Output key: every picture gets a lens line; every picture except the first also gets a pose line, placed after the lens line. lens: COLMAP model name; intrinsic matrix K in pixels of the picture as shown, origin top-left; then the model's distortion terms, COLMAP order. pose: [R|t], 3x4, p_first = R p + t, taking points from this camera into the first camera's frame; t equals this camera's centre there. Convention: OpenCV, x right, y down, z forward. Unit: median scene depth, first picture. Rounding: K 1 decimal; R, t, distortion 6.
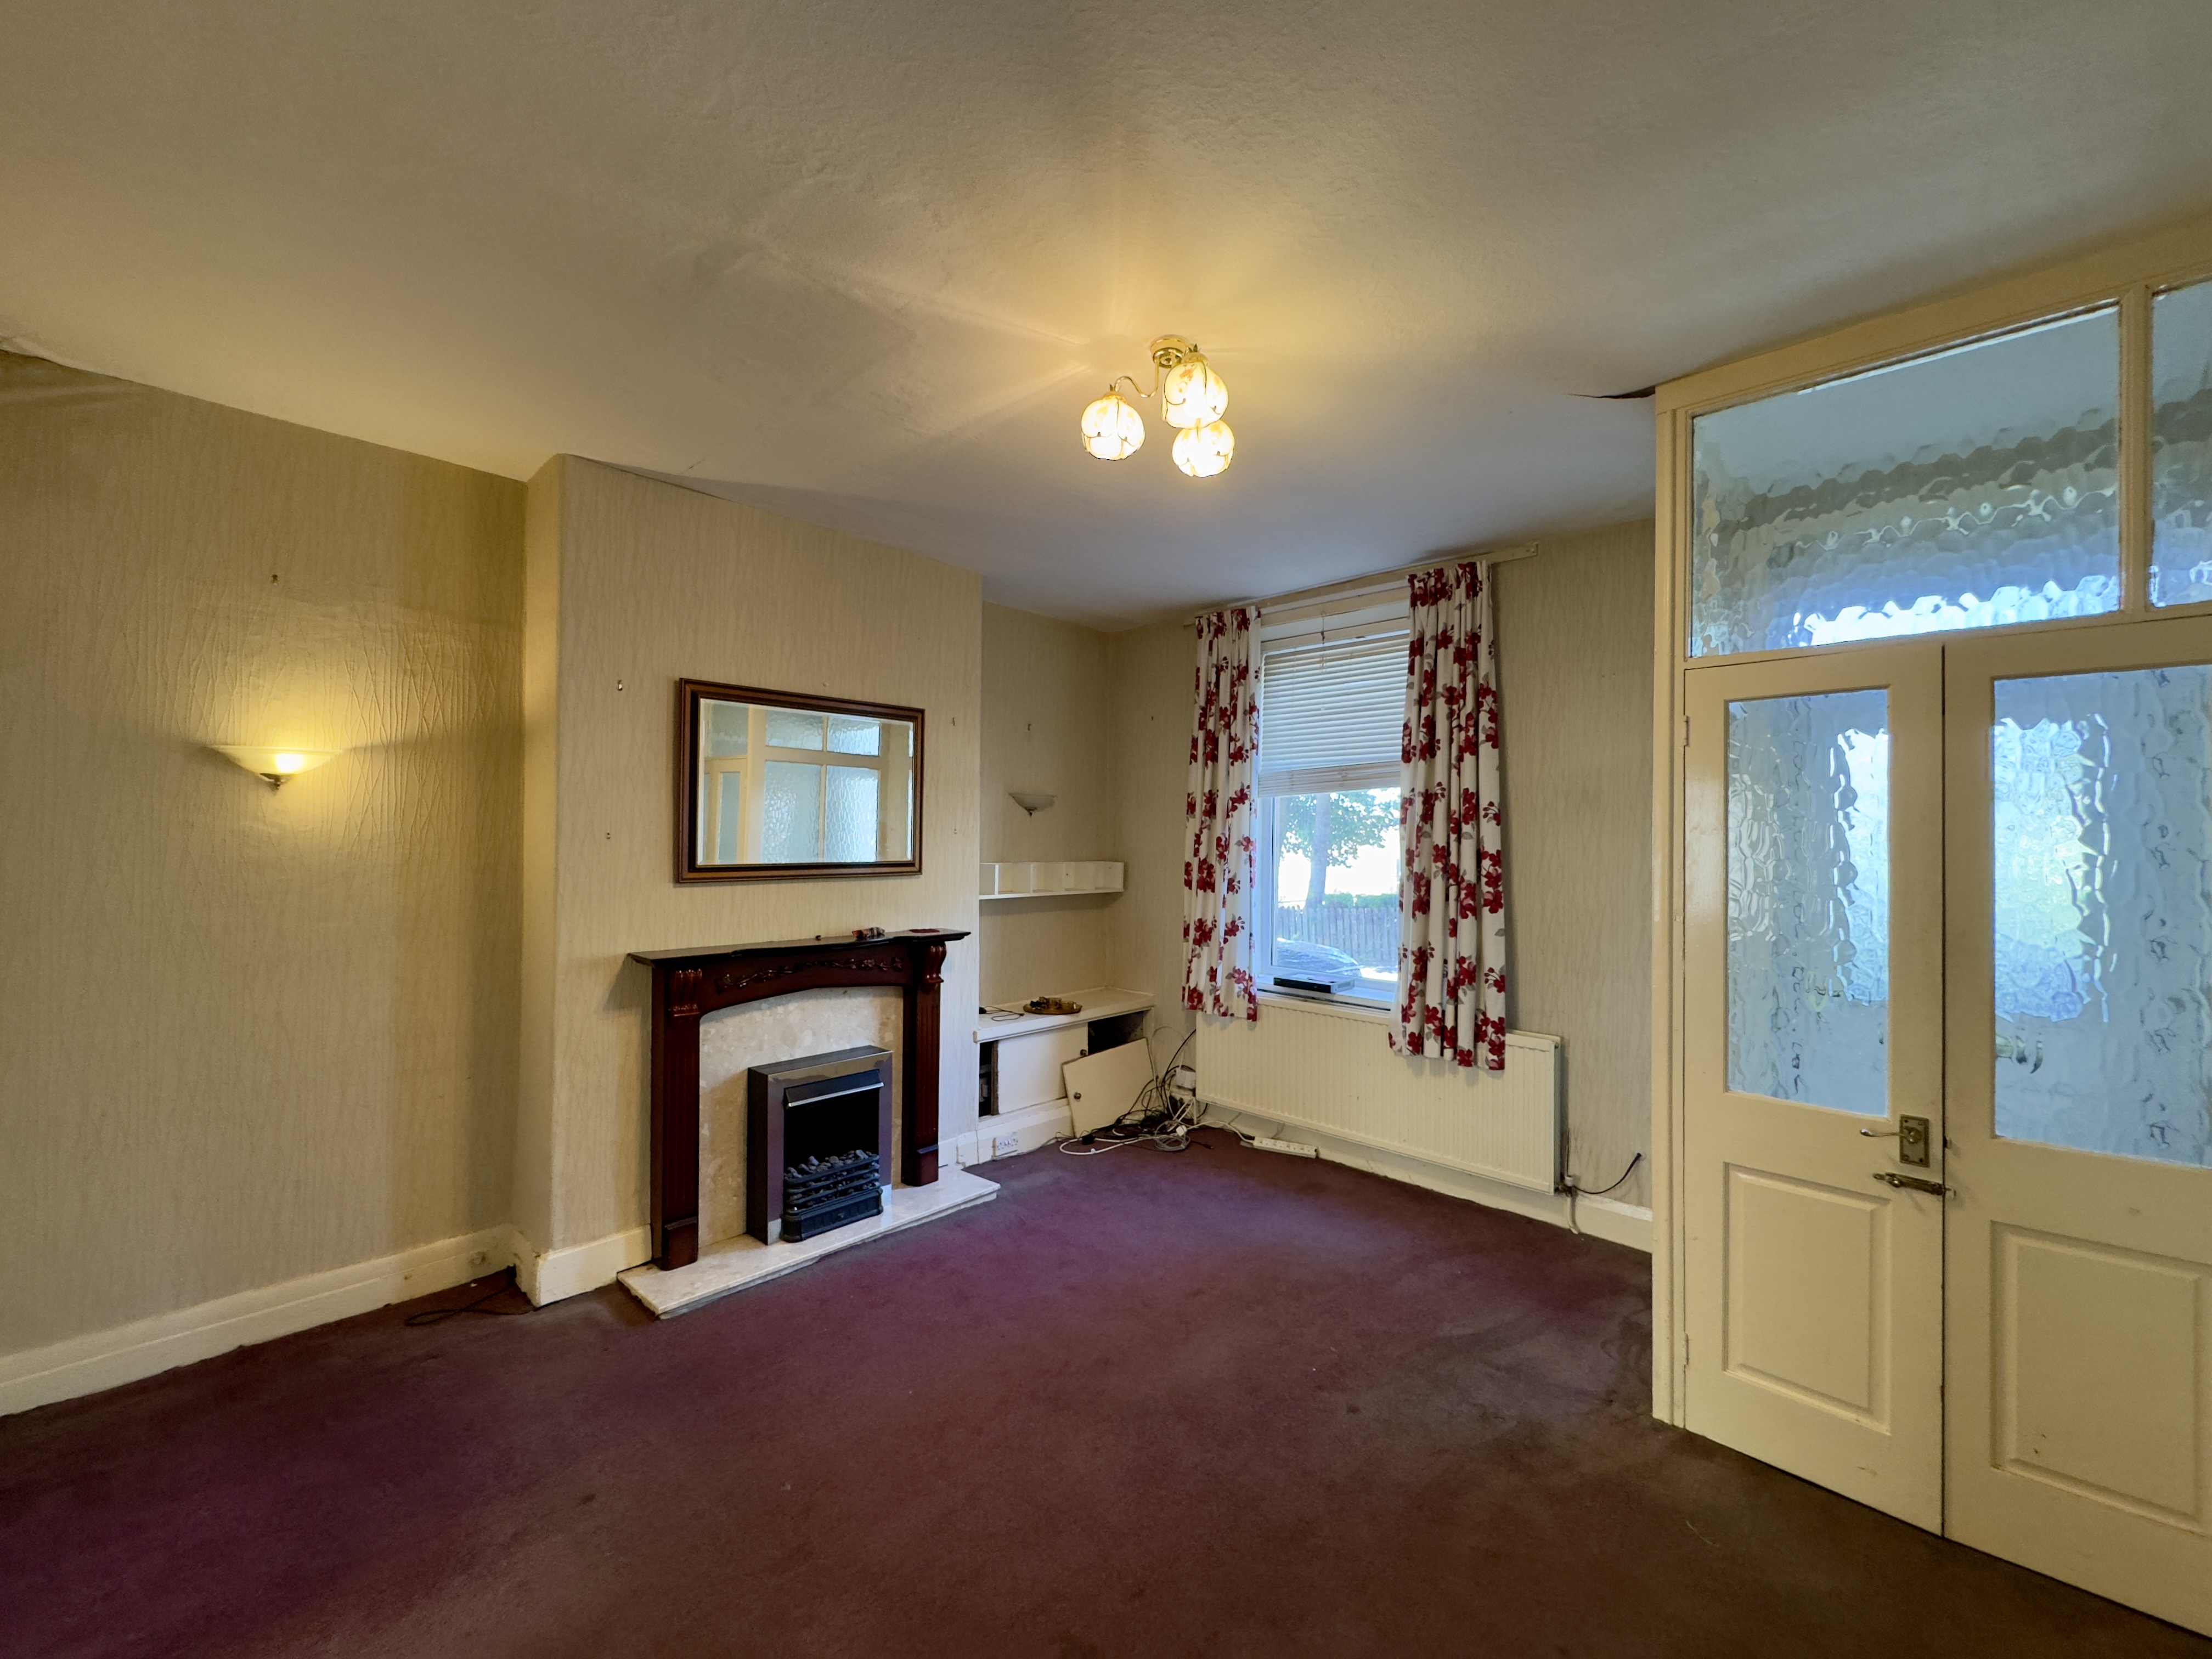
lens RADIAL K [[885.1, 0, 1105.7], [0, 885.1, 837.3], [0, 0, 1]] dist [-0.001883, 0.000484]
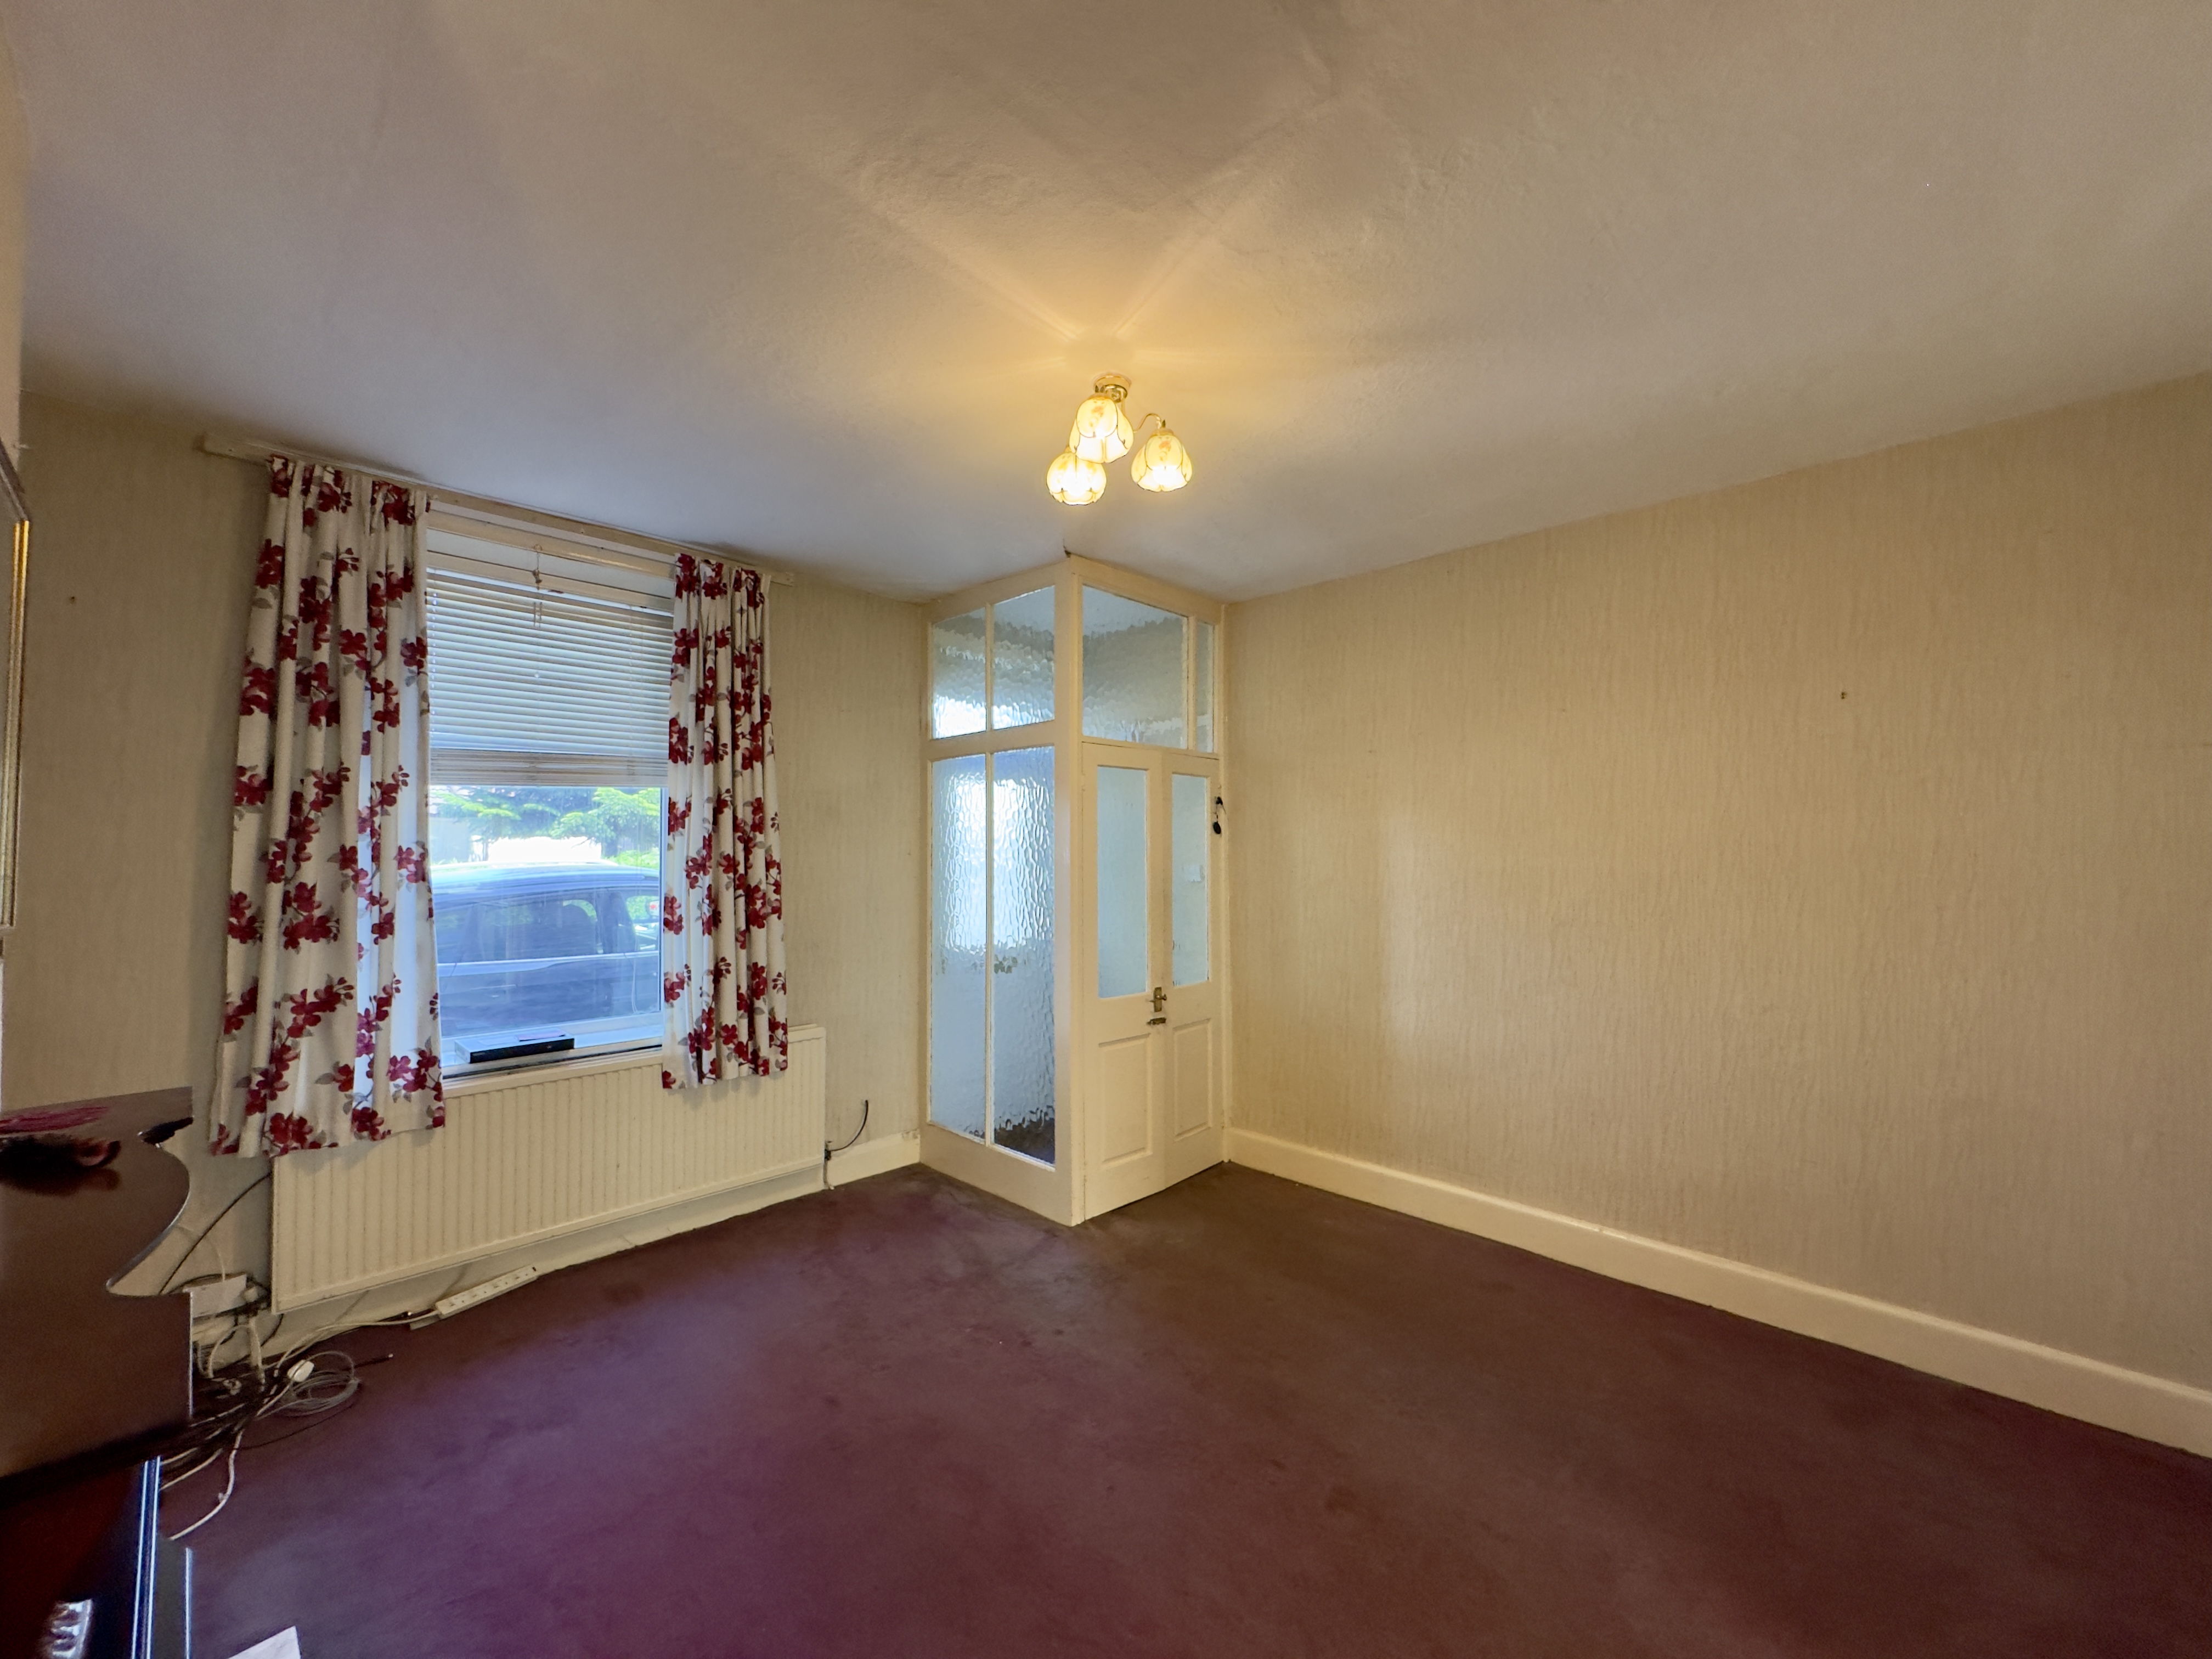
lens RADIAL K [[885.1, 0, 1101.0], [0, 885.1, 833.9], [0, 0, 1]] dist [-0.001883, 0.000484]
pose [[0.000460, 0.008375, 0.999965, -0.556552], [-0.003296, 0.999960, -0.008374, -0.006835], [-0.999994, -0.003292, 0.000488, 0.578245]]
